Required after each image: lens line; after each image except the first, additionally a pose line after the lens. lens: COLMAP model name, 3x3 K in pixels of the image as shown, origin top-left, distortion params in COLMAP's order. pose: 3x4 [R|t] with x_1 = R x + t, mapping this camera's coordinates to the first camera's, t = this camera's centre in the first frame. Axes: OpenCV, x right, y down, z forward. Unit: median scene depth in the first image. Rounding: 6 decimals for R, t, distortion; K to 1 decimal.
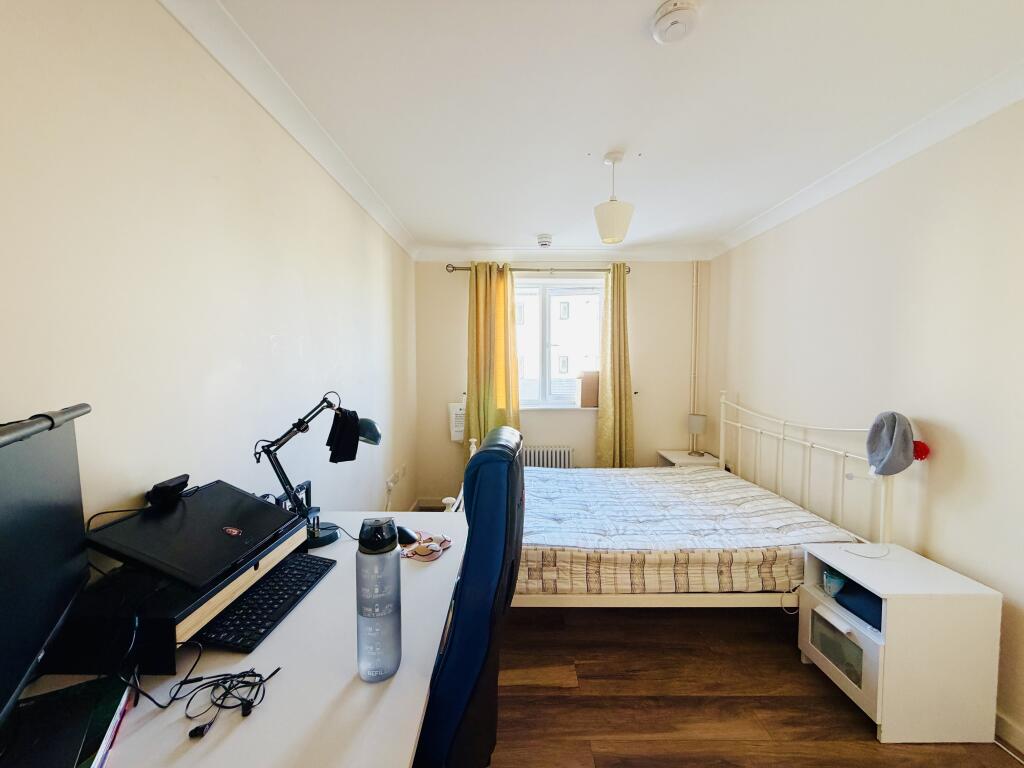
lens RADIAL K [[408.0, 0, 514.1], [0, 408.0, 383.5], [0, 0, 1]] dist [-0.001181, 0.000086]
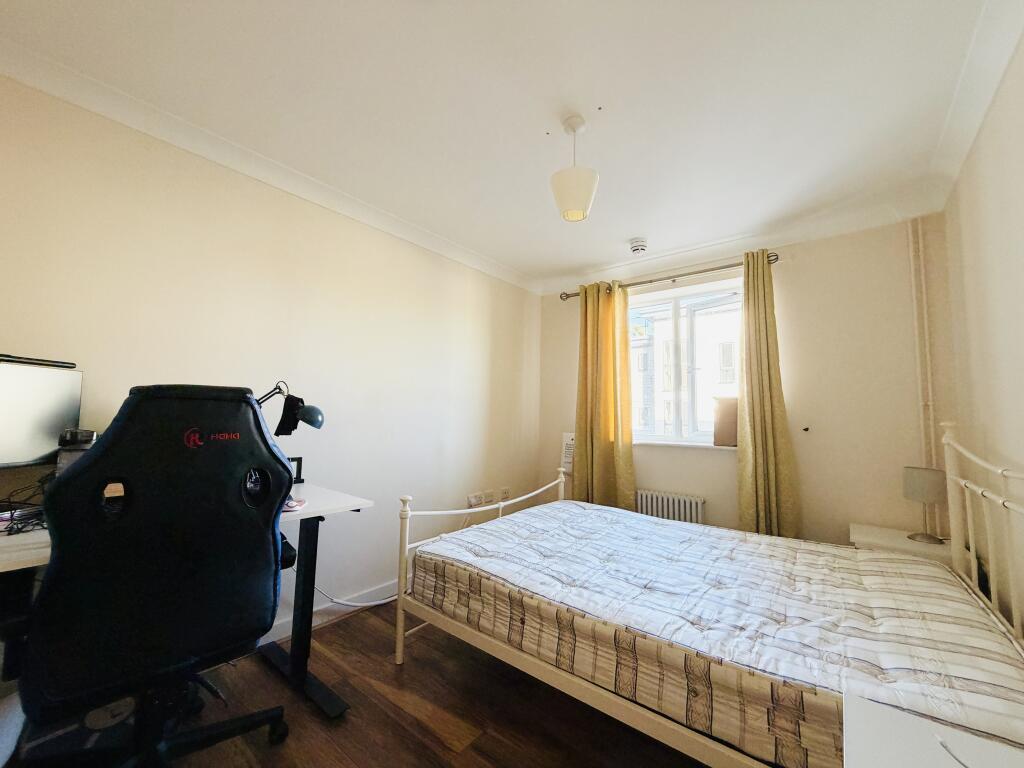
lens RADIAL K [[408.0, 0, 510.4], [0, 408.0, 383.5], [0, 0, 1]] dist [-0.001181, 0.000086]
pose [[0.779020, -0.033410, -0.626108, 0.674598], [-0.051457, 0.991804, -0.116948, 0.101910], [0.624883, 0.123323, 0.770916, 0.319237]]
